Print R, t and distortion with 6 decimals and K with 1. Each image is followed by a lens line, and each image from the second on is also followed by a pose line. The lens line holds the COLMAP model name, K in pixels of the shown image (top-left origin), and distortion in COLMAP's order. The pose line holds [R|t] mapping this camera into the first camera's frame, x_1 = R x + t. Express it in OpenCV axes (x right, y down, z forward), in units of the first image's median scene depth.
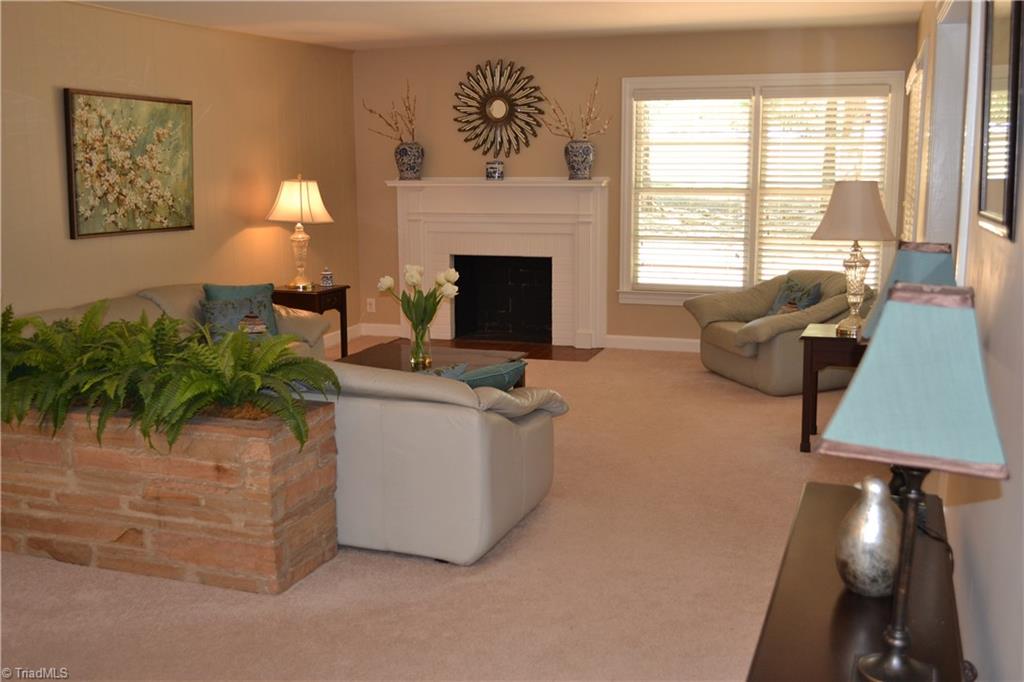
lens RADIAL K [[1041.9, 0, 512.5], [0, 1041.9, 347.9], [0, 0, 1]] dist [-0.058807, 0.000000]
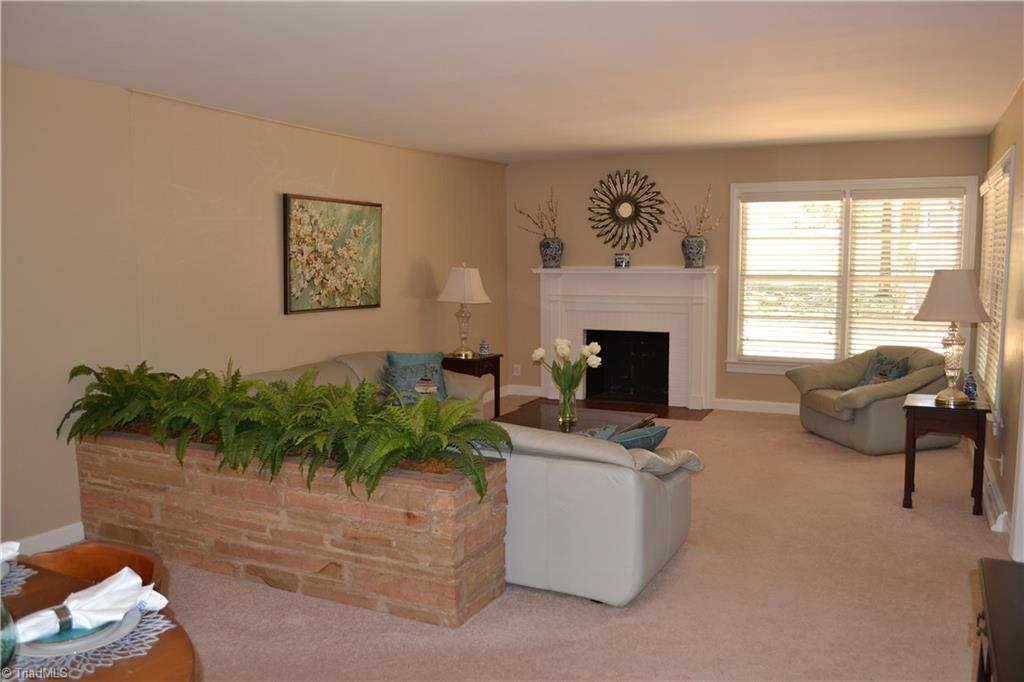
lens RADIAL K [[830.9, 0, 513.5], [0, 830.9, 345.4], [0, 0, 1]] dist [-0.075984, 0.010878]
pose [[0.992682, 0.011455, -0.120210, -0.032252], [-0.019500, 0.997631, -0.065964, -0.007590], [0.119170, 0.067825, 0.990555, 0.047520]]
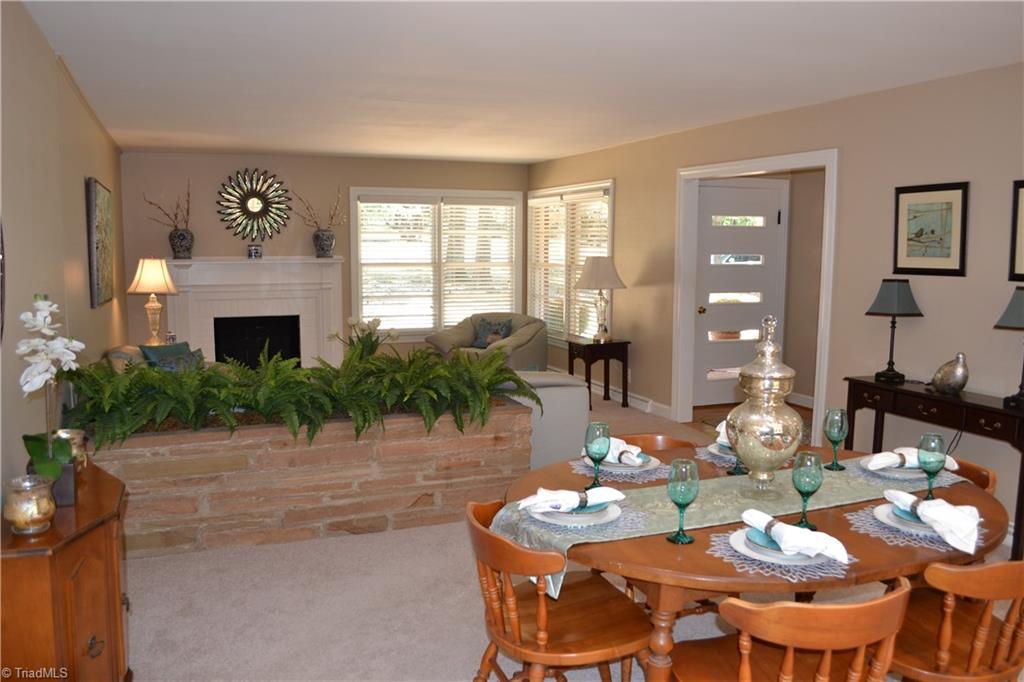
lens RADIAL K [[830.9, 0, 513.6], [0, 830.9, 351.8], [0, 0, 1]] dist [-0.075984, 0.010878]
pose [[0.749721, -0.075568, 0.657425, -0.591310], [0.108861, 0.994008, -0.009888, 0.001406], [-0.652739, 0.078981, 0.753455, 0.018547]]
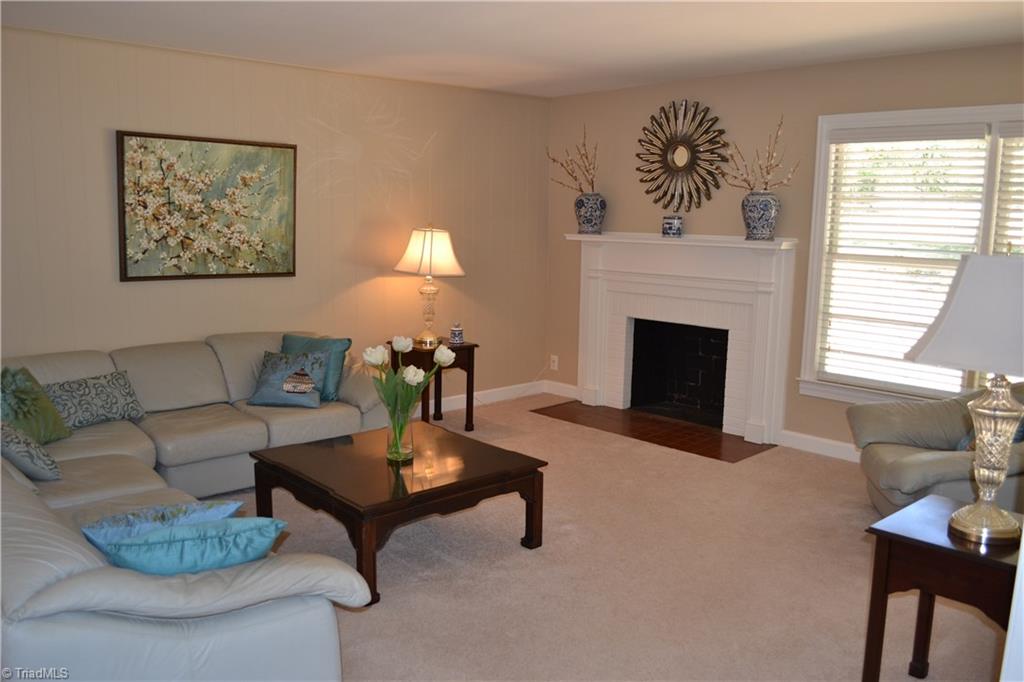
lens RADIAL K [[830.9, 0, 509.3], [0, 830.9, 349.8], [0, 0, 1]] dist [-0.075984, 0.010878]
pose [[0.886716, 0.093474, -0.452767, 0.237561], [-0.102425, 0.994729, 0.004771, -0.071614], [0.450827, 0.042144, 0.891616, 0.408032]]
